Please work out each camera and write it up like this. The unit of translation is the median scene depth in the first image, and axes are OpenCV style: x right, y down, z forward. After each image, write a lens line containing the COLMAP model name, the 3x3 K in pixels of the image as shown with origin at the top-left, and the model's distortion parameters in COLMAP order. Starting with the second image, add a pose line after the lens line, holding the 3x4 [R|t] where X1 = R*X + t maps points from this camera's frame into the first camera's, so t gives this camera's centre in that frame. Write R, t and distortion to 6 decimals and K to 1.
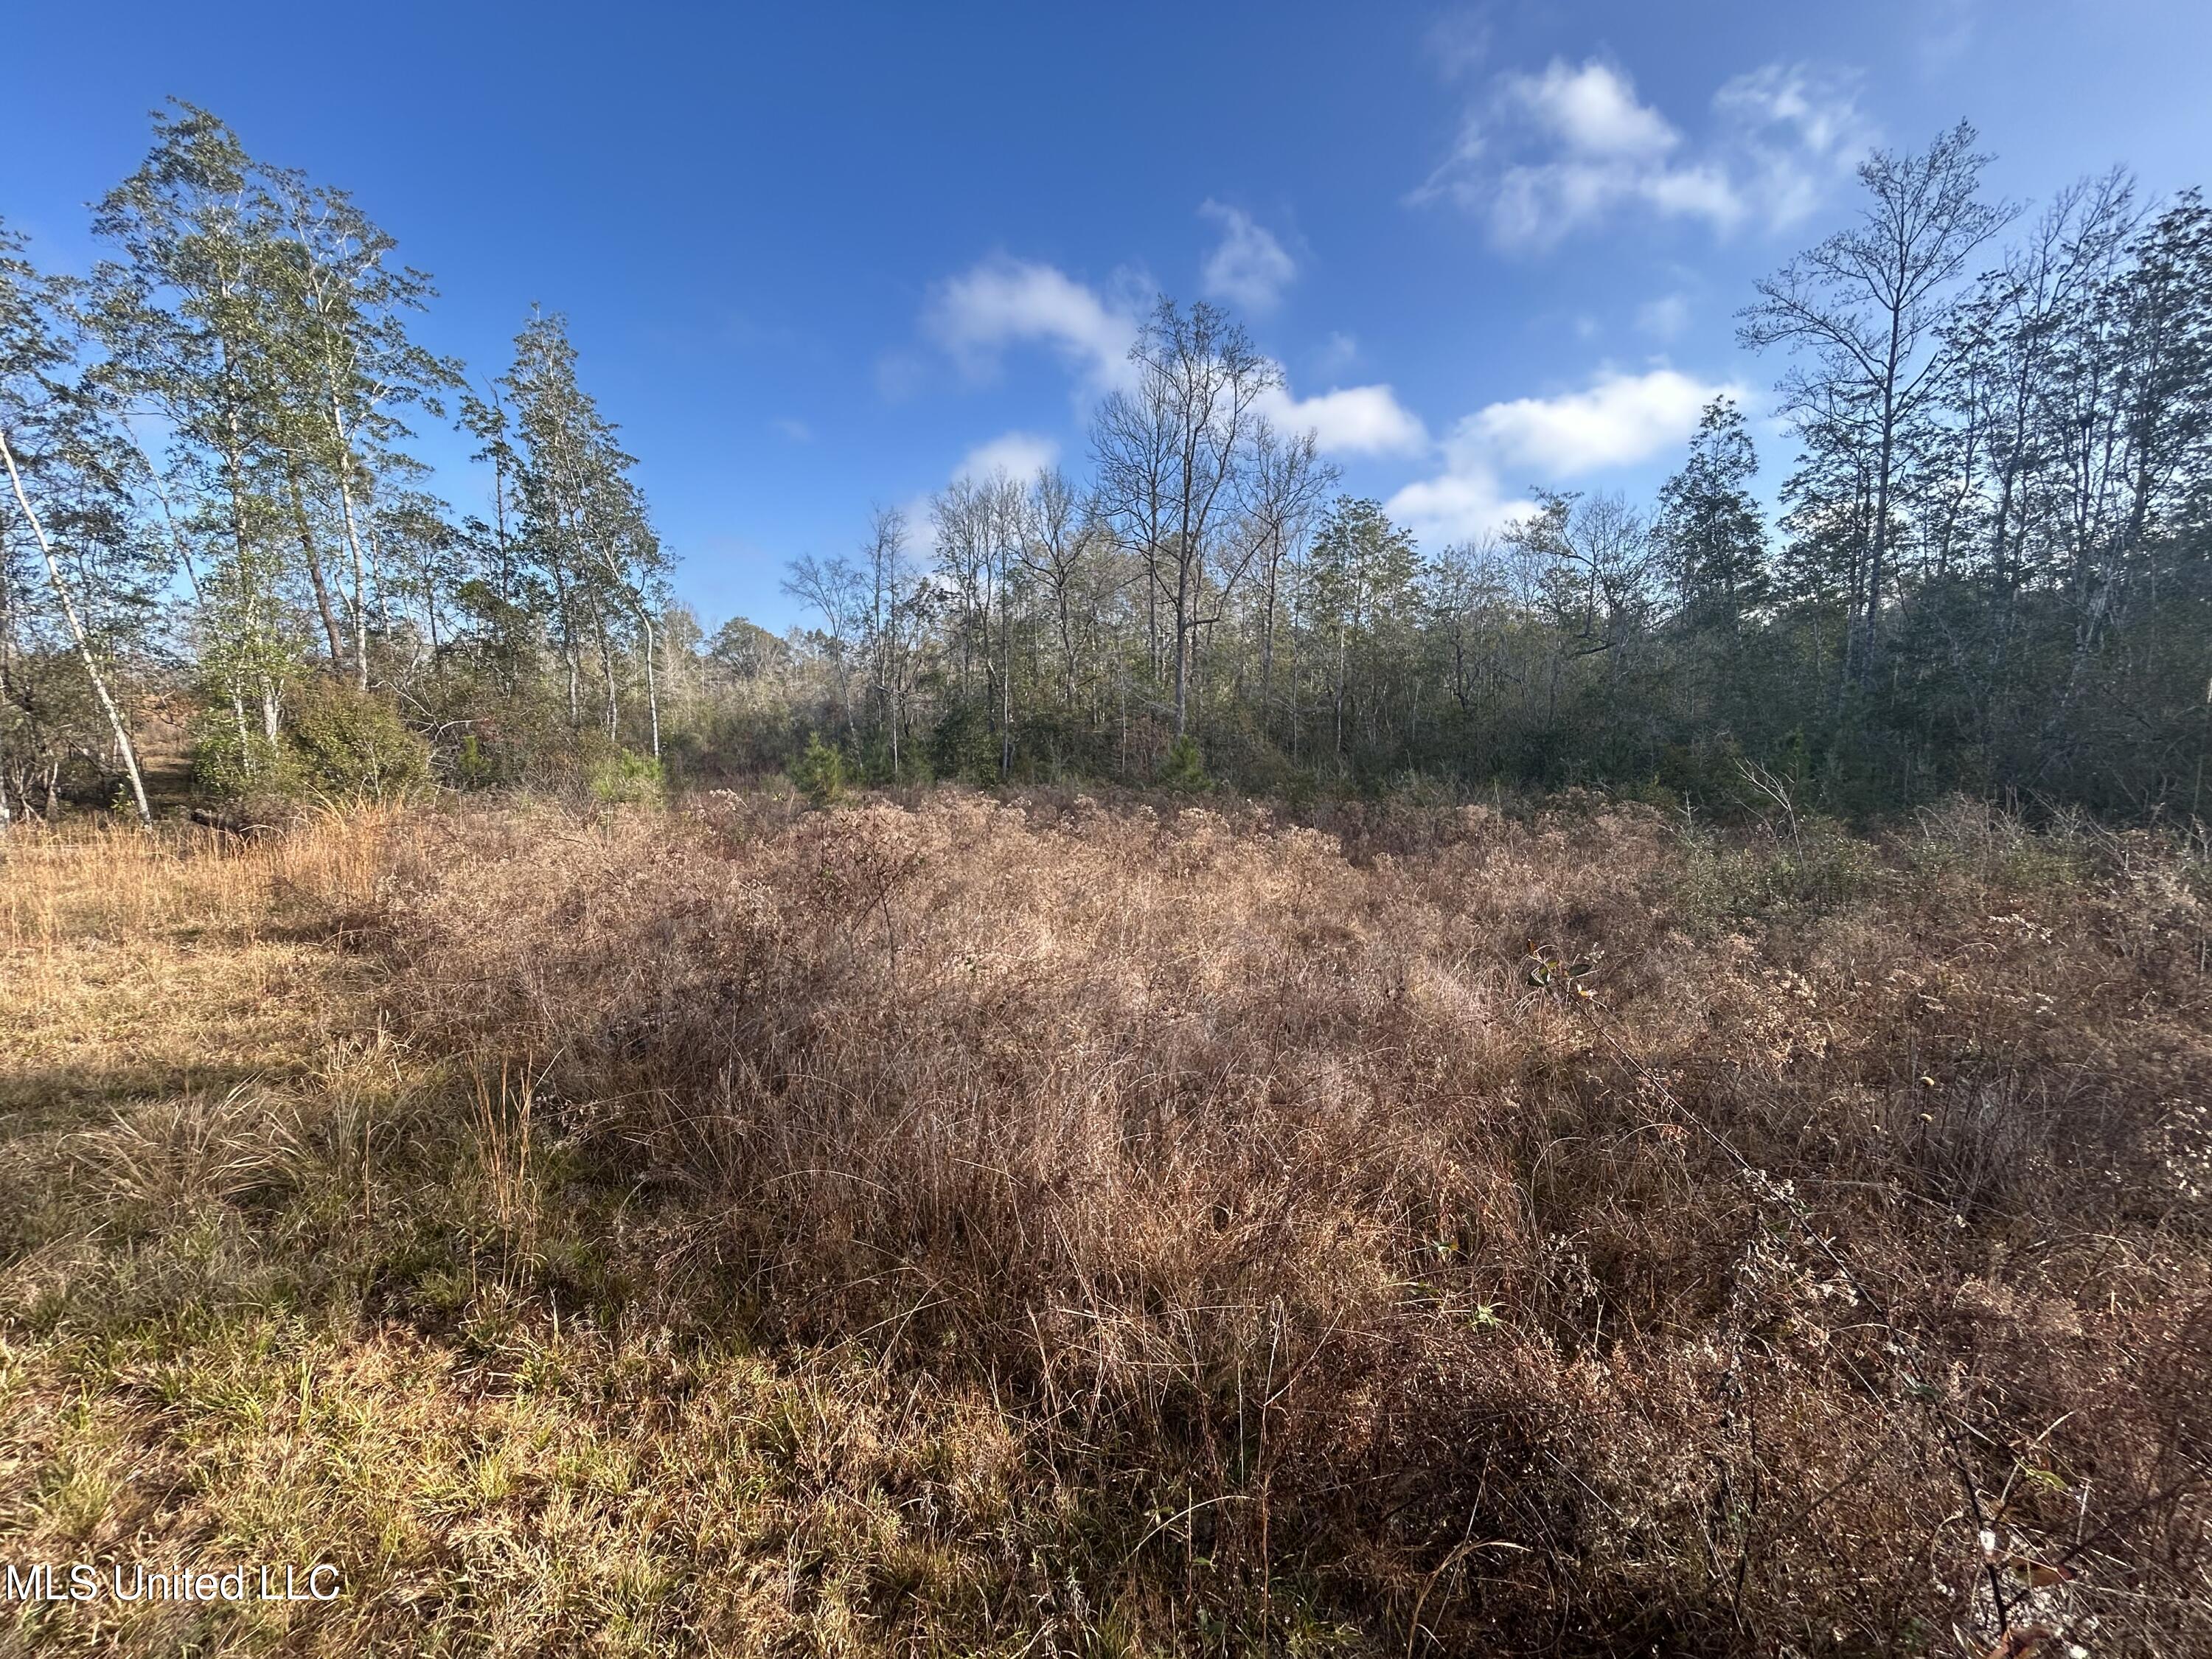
lens RADIAL K [[876.9, 0, 1096.9], [0, 876.9, 830.3], [0, 0, 1]] dist [-0.008285, 0.001065]
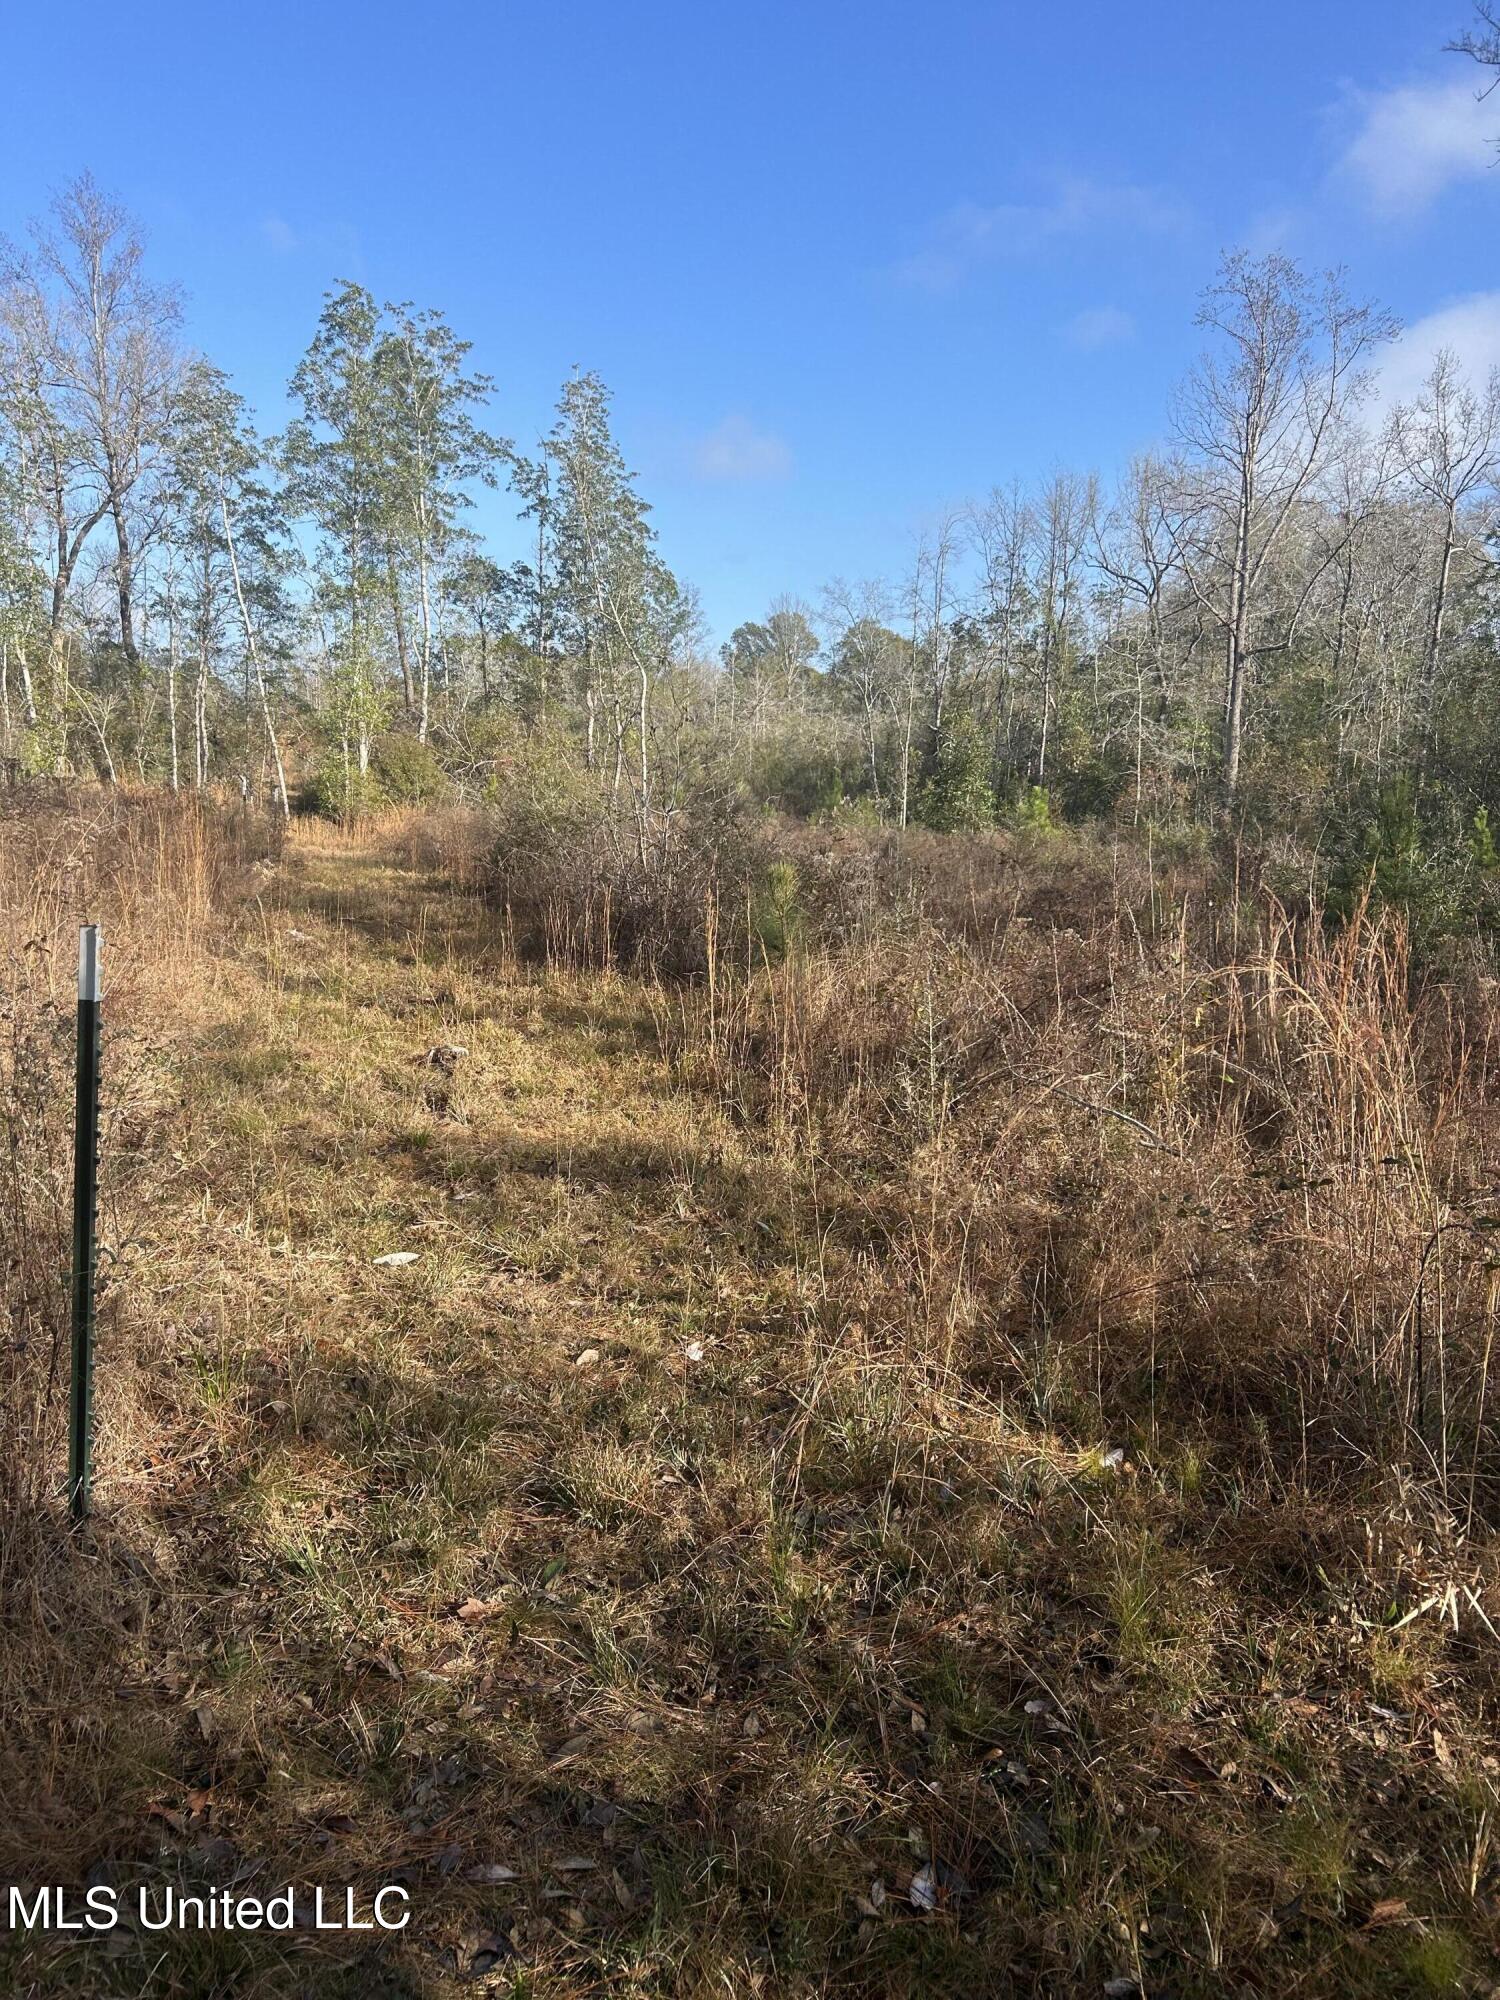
lens RADIAL K [[1498.8, 0, 752.0], [0, 1498.8, 998.5], [0, 0, 1]] dist [0.013761, -0.007527]
pose [[0.881181, 0.092080, -0.463725, 0.496622], [-0.080493, 0.995749, 0.044768, 0.067861], [0.465876, -0.002123, 0.884847, -0.557957]]
